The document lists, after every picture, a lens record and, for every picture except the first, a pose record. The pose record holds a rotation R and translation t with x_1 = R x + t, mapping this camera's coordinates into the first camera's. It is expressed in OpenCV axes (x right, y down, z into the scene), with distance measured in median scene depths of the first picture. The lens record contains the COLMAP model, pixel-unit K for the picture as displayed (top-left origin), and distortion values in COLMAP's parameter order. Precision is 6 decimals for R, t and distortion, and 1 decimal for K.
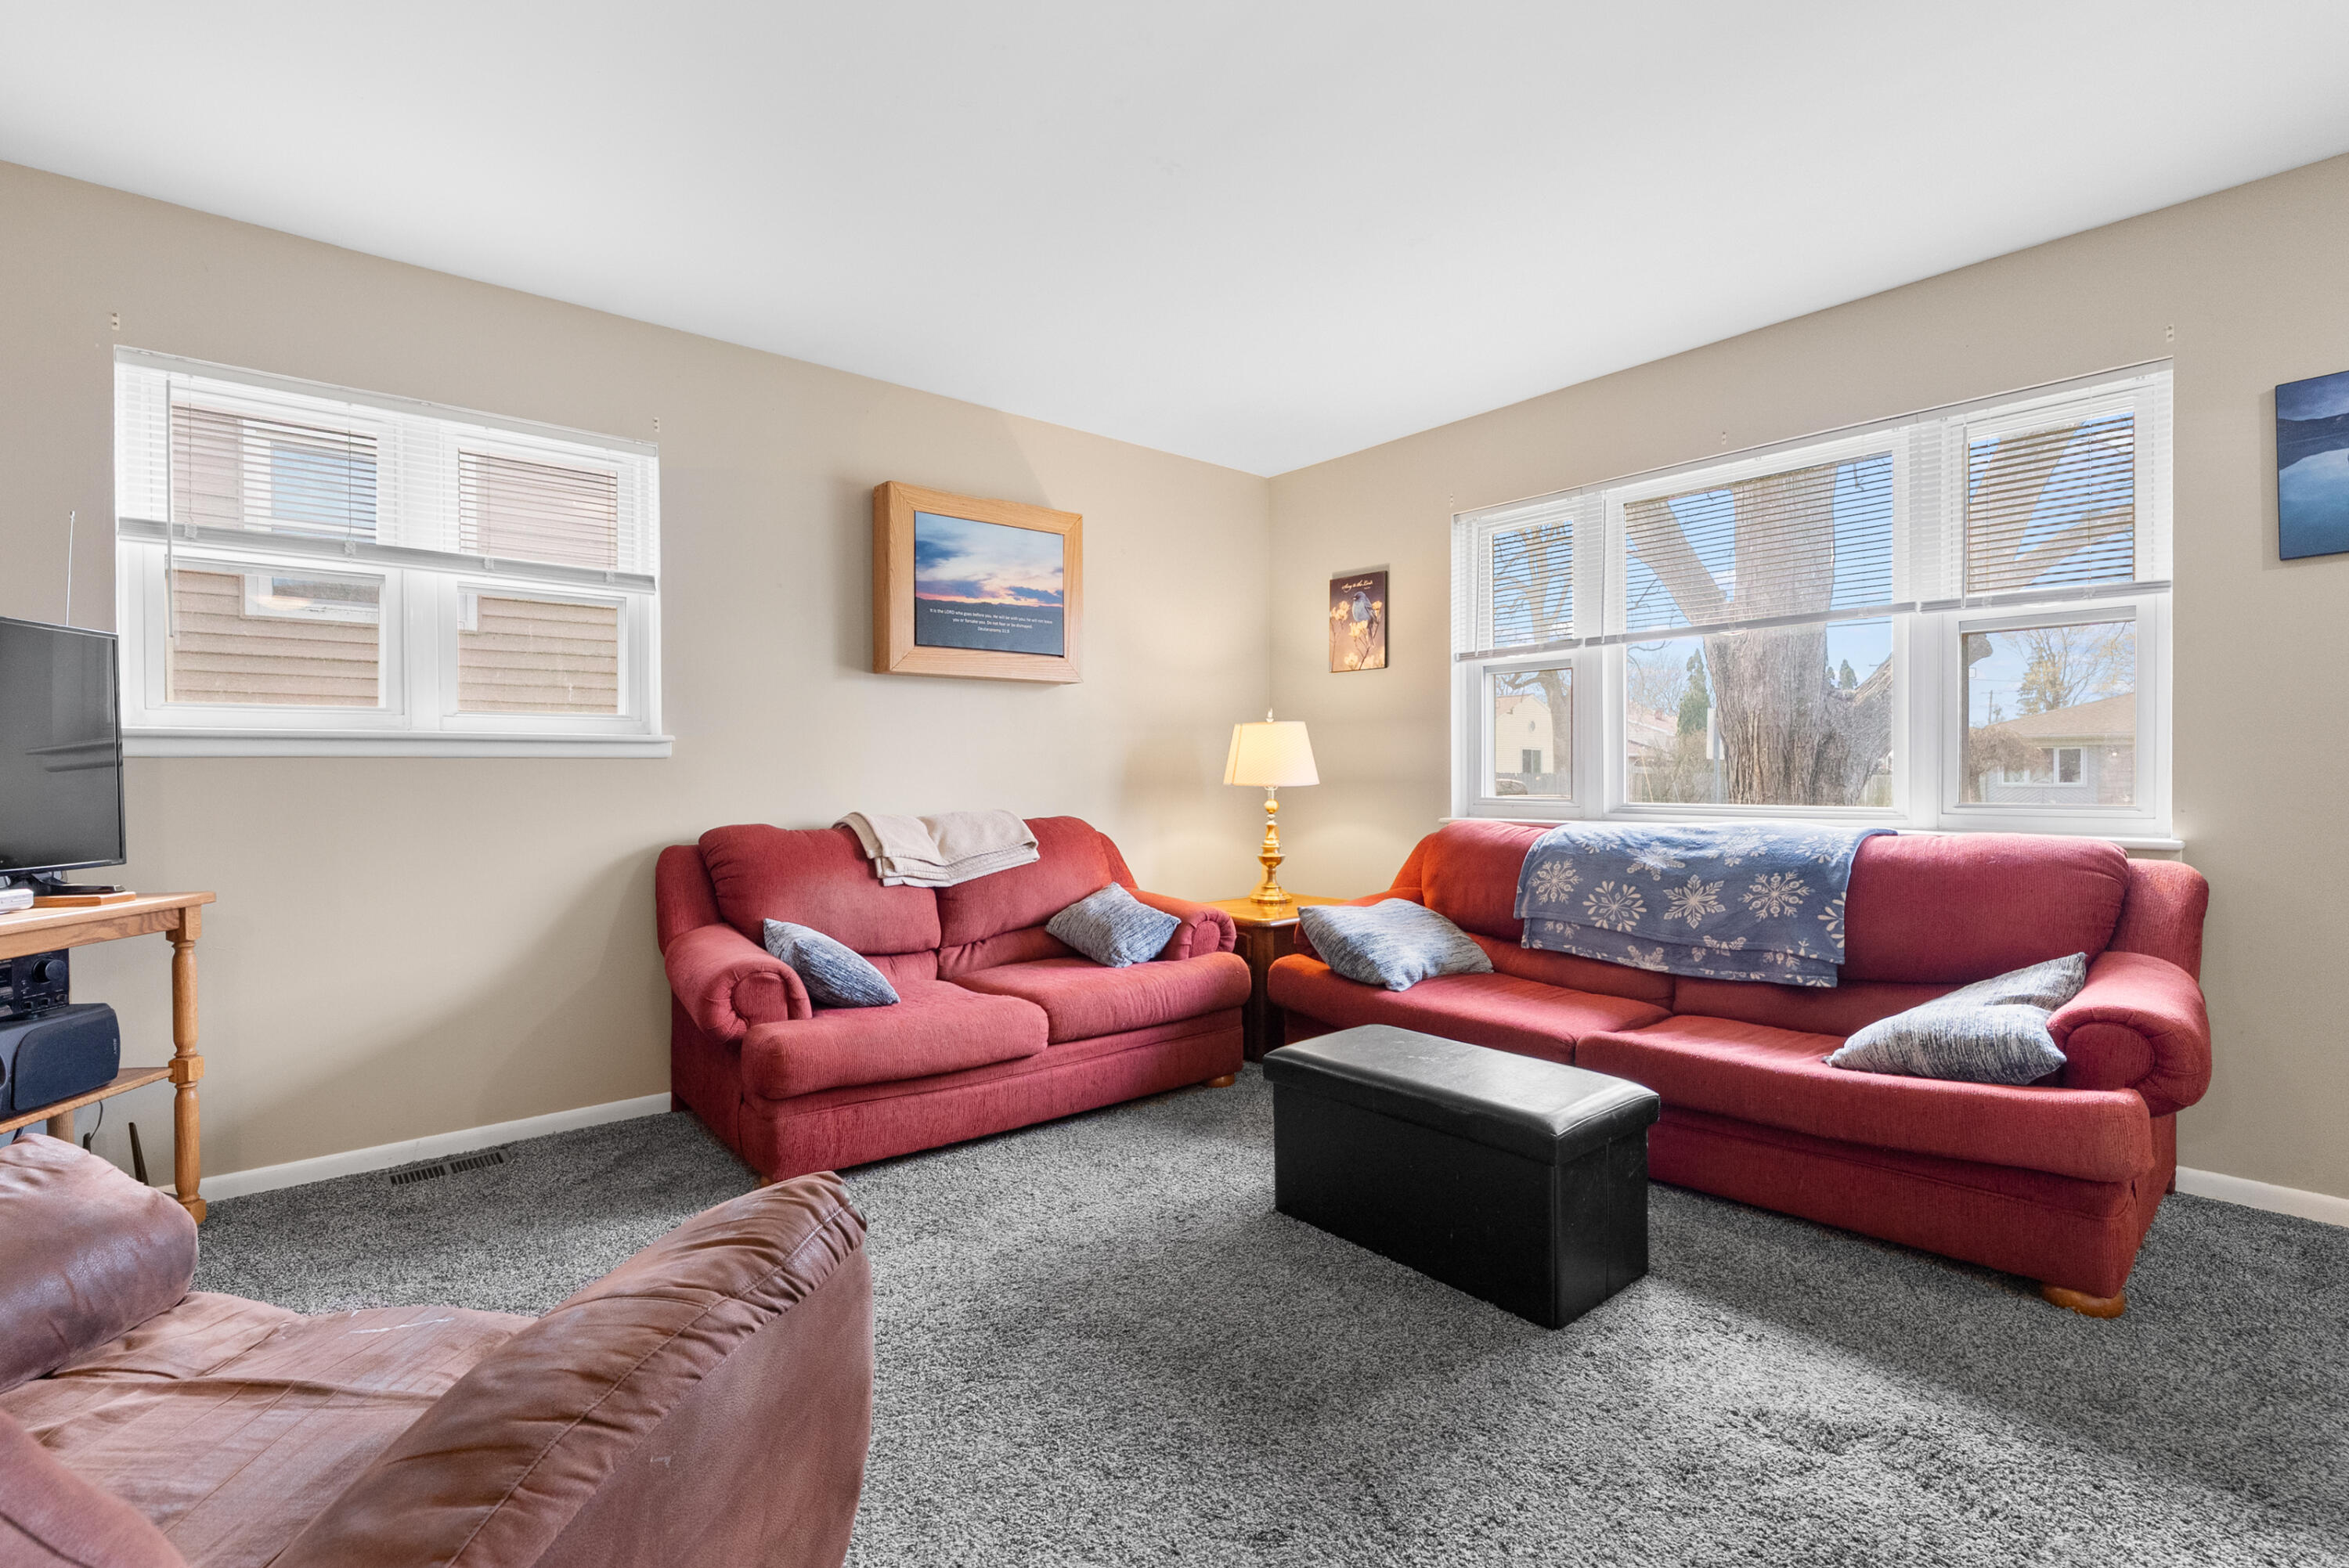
lens RADIAL K [[1071.3, 0, 1177.2], [0, 1071.3, 781.9], [0, 0, 1]] dist [-0.002248, 0.000067]
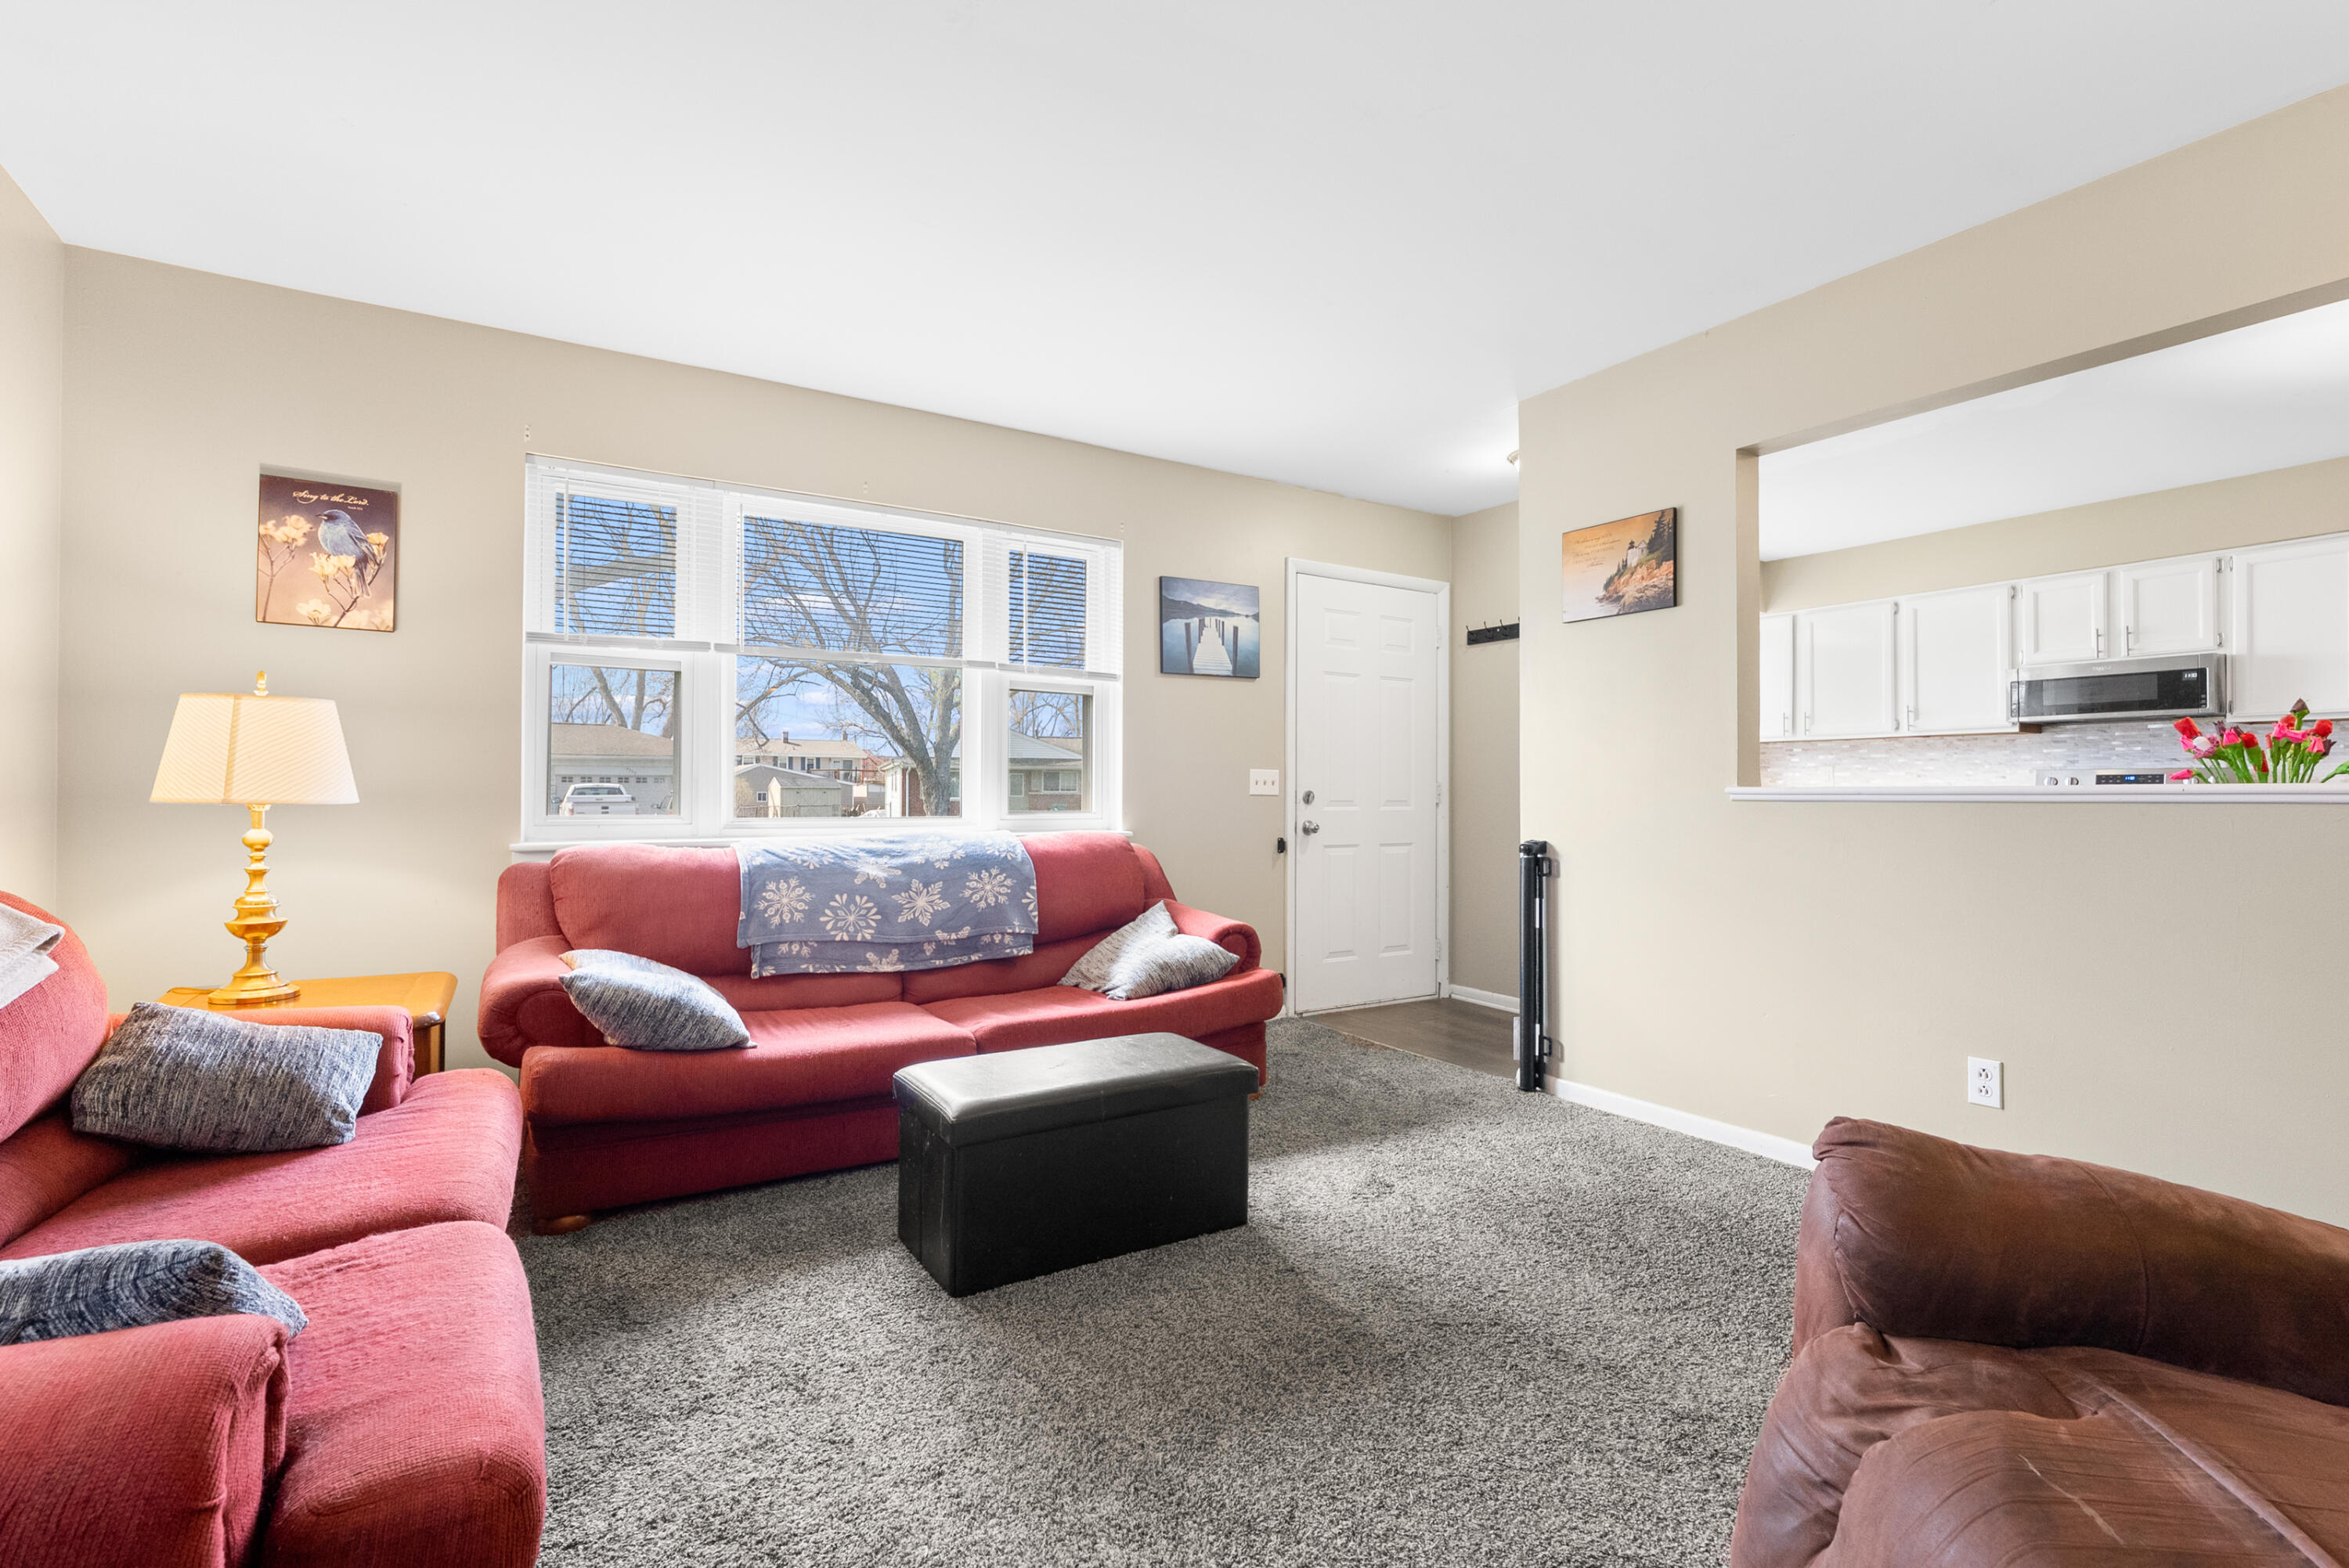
lens RADIAL K [[1071.3, 0, 1177.2], [0, 1071.3, 781.9], [0, 0, 1]] dist [-0.002248, 0.000067]
pose [[0.139345, 0.013433, 0.990153, -0.540494], [0.000716, 0.999906, -0.013666, 0.000176], [-0.990244, 0.002613, 0.139322, 0.520278]]
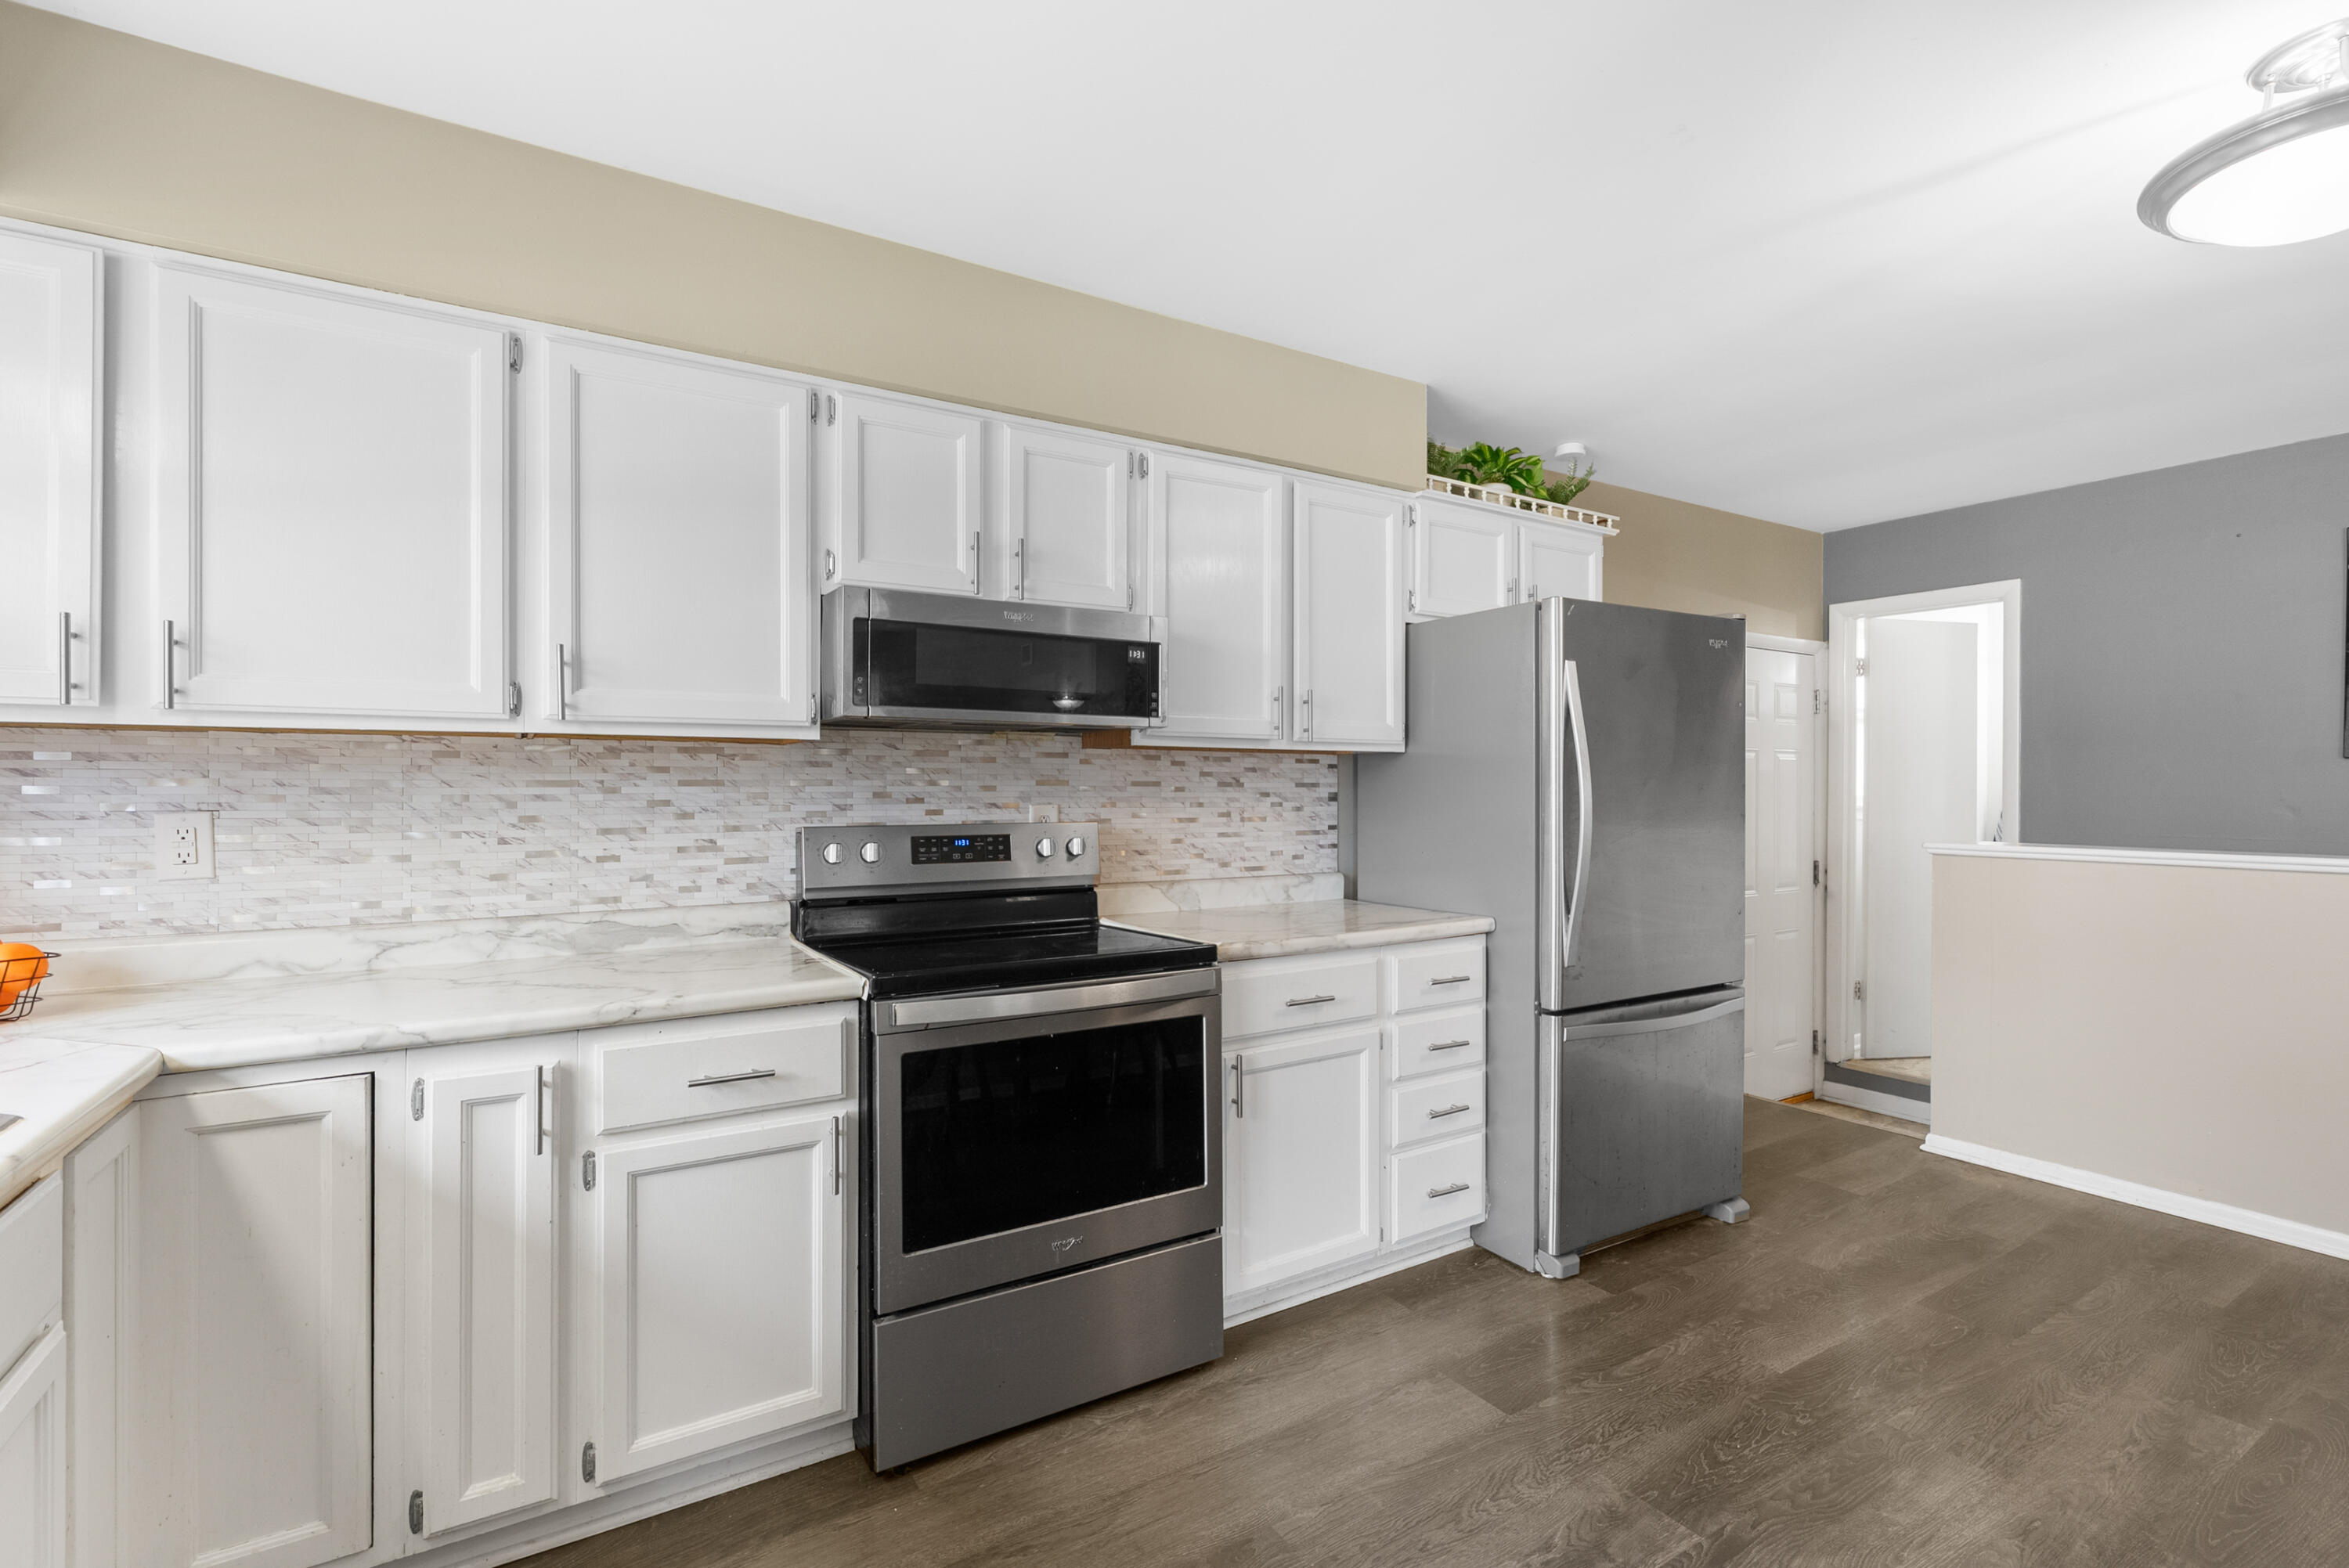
lens RADIAL K [[1060.5, 0, 1174.5], [0, 1060.5, 784.0], [0, 0, 1]] dist [-0.009912, 0.000491]
pose [[-0.988432, 0.002929, 0.151639, 0.854859], [0.002940, 0.999996, -0.000154, -0.065528], [-0.151639, 0.000294, -0.988436, 0.133226]]
